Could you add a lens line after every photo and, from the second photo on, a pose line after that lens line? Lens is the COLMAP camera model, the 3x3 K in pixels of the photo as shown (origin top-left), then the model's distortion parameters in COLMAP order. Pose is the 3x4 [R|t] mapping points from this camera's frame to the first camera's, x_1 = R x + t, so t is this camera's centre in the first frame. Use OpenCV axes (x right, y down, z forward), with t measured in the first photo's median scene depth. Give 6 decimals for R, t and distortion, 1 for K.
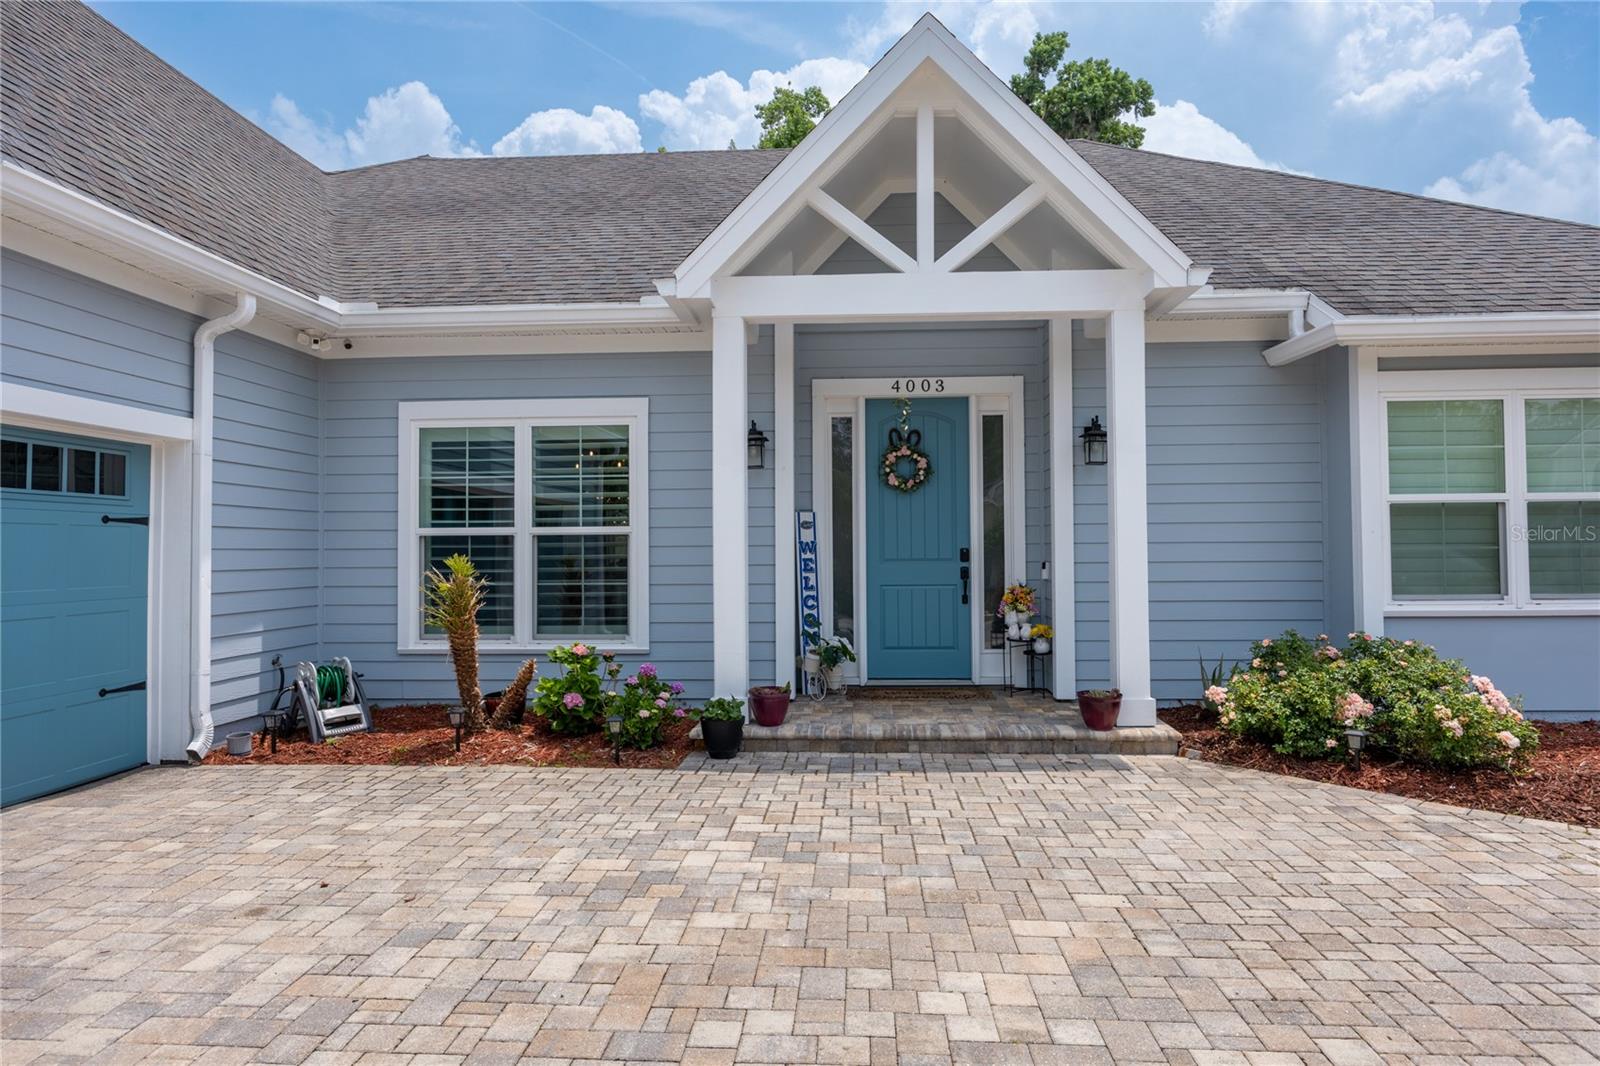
lens RADIAL K [[985.5, 0, 821.6], [0, 985.5, 530.9], [0, 0, 1]] dist [-0.004979, -0.001613]
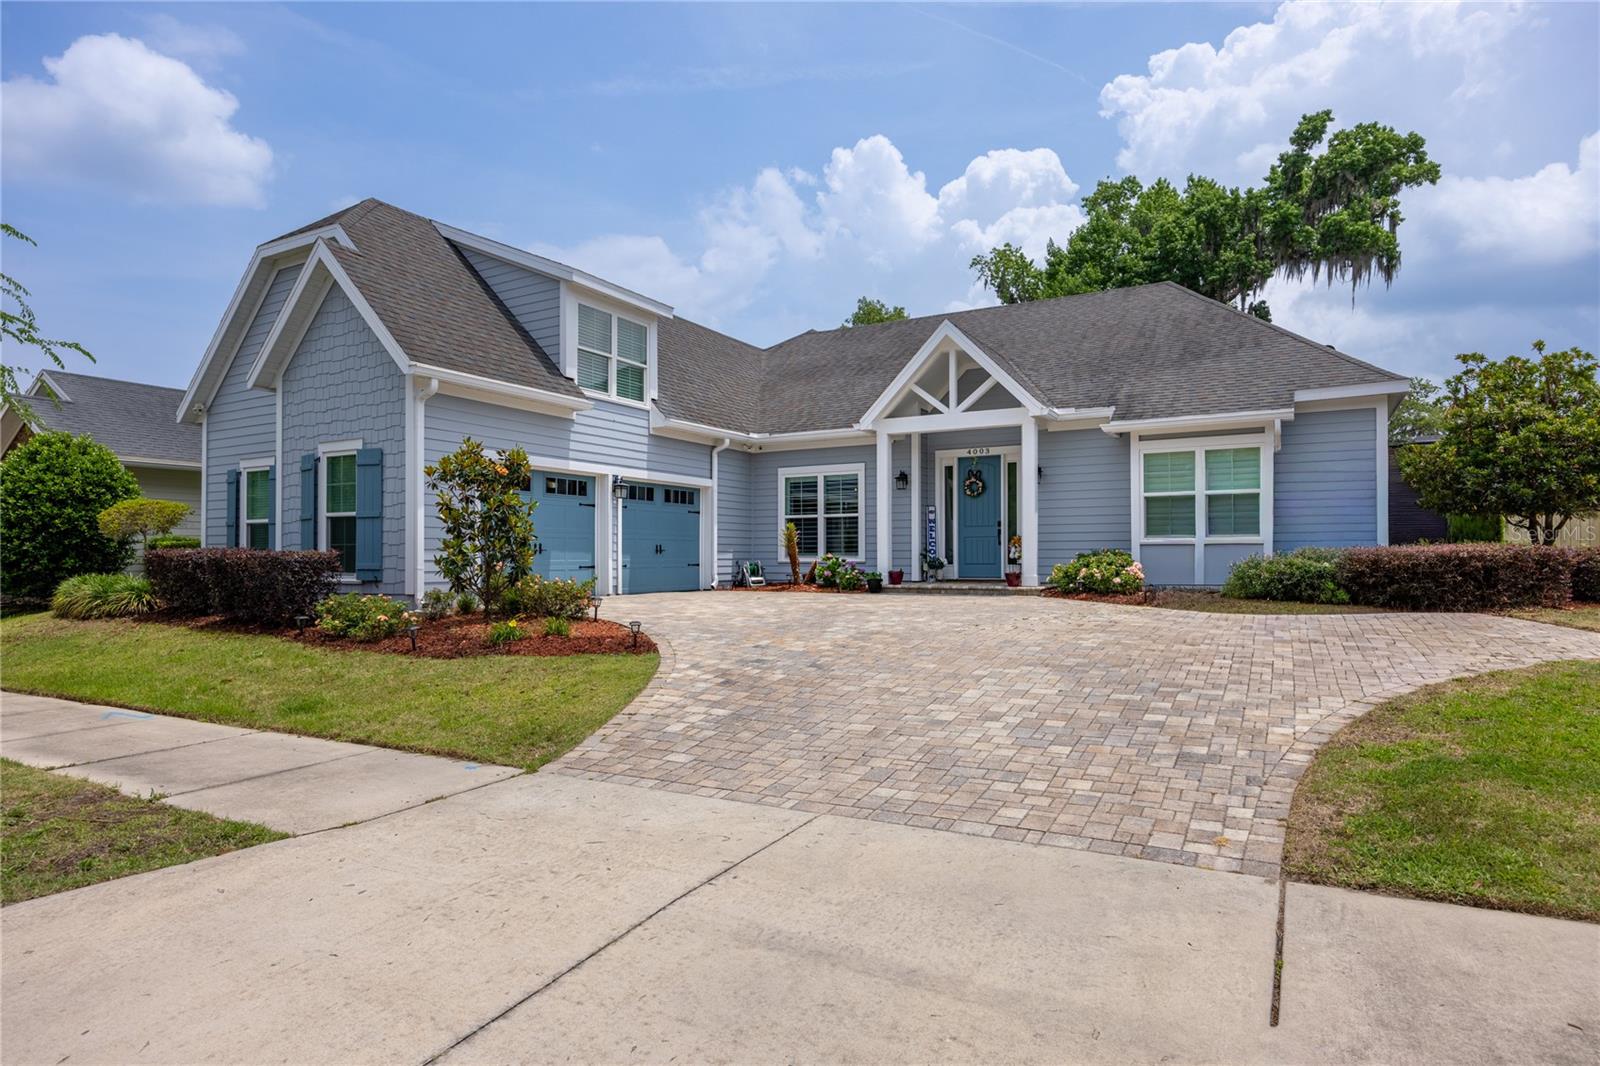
lens RADIAL K [[847.6, 0, 847.1], [0, 847.6, 536.3], [0, 0, 1]] dist [-0.005137, -0.000781]
pose [[0.919231, -0.007168, -0.393654, 0.694493], [0.006987, 0.999974, -0.001892, 0.063581], [0.393657, -0.001011, 0.919257, -1.114266]]
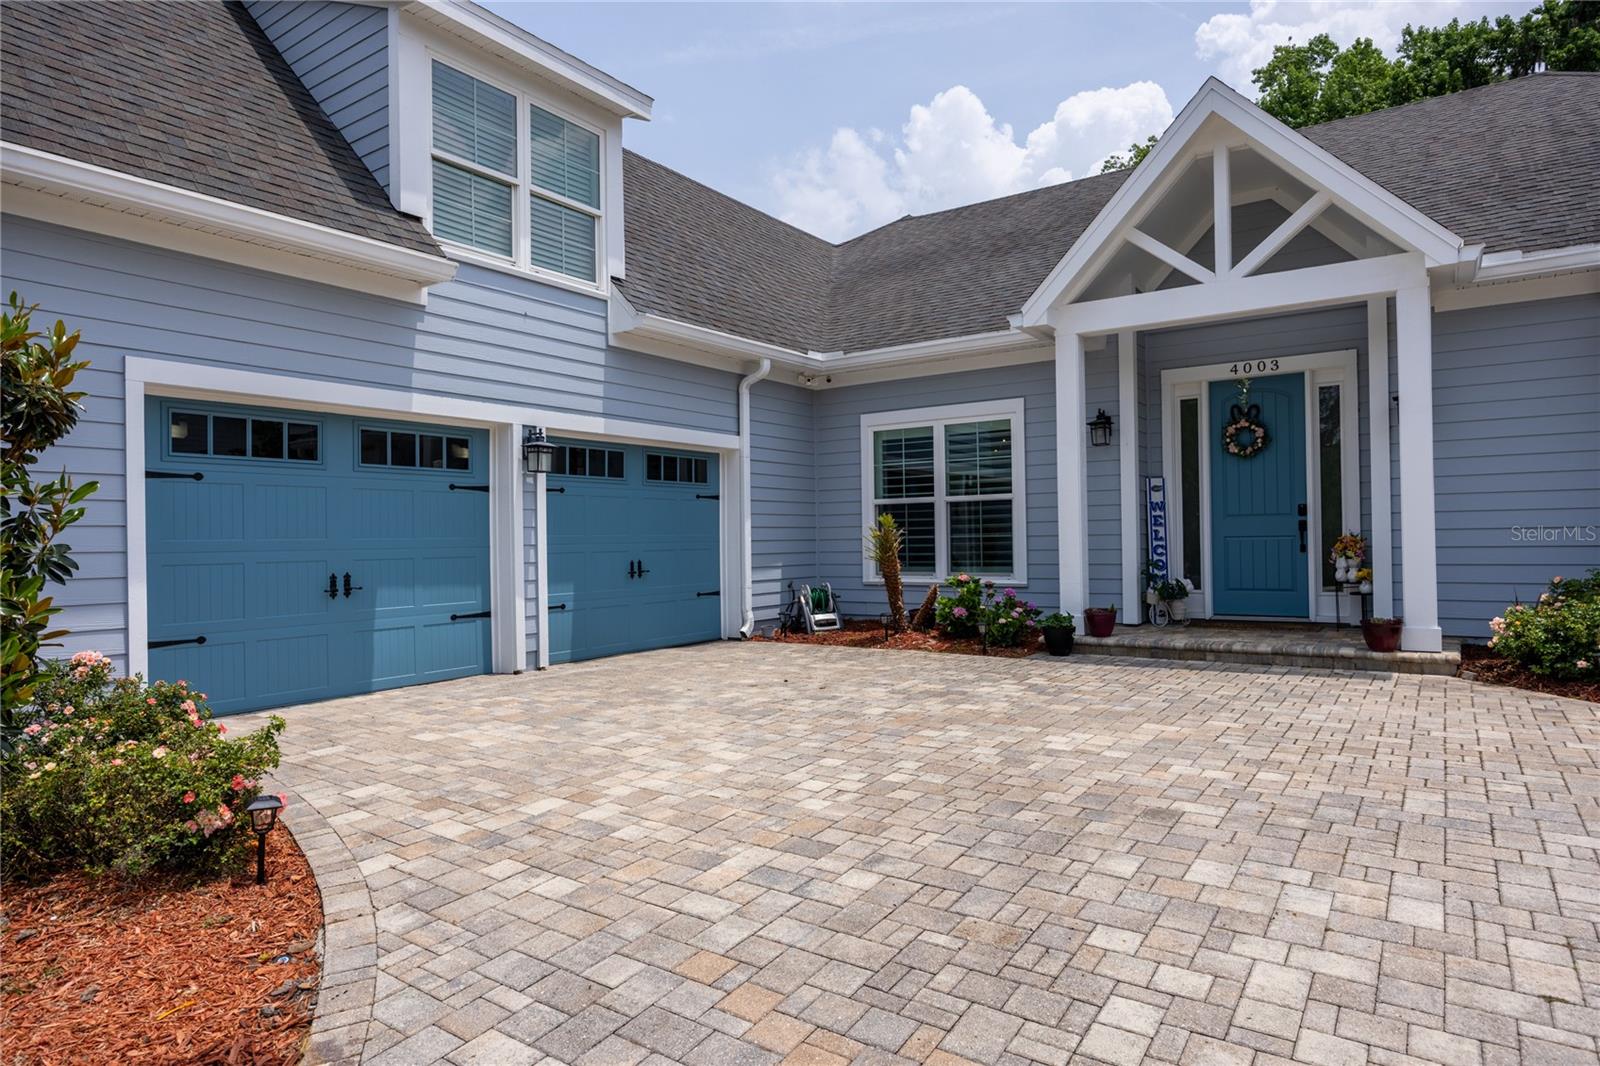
lens RADIAL K [[942.7, 0, 809.5], [0, 942.7, 531.9], [0, 0, 1]] dist [-0.004766, 0.000270]
pose [[0.857847, -0.011572, -0.513775, 0.252052], [0.020978, 0.999702, 0.012510, 0.028187], [0.513477, -0.021509, 0.857834, -0.282966]]
